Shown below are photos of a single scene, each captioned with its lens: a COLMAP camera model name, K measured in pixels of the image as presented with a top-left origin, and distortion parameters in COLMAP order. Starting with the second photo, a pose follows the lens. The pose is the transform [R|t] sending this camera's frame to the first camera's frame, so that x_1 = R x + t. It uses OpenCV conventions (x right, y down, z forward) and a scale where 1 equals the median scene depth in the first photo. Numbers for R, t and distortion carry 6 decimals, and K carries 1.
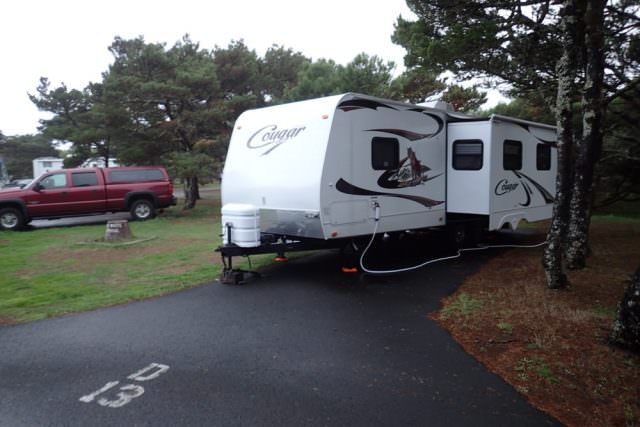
lens RADIAL K [[482.7, 0, 320.0], [0, 482.7, 213.4], [0, 0, 1]] dist [0.009924, 0.002225]
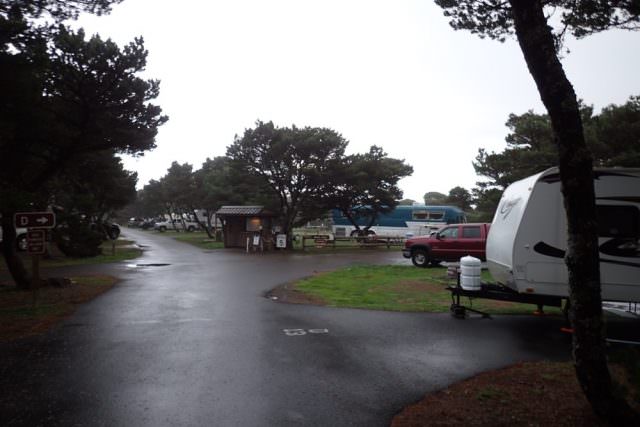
lens RADIAL K [[482.7, 0, 320.0], [0, 482.7, 213.5], [0, 0, 1]] dist [0.009924, 0.002225]
pose [[0.582445, 0.020093, -0.812621, 0.629994], [-0.109101, 0.992582, -0.053655, -0.019606], [0.805515, 0.119909, 0.580317, -0.084477]]
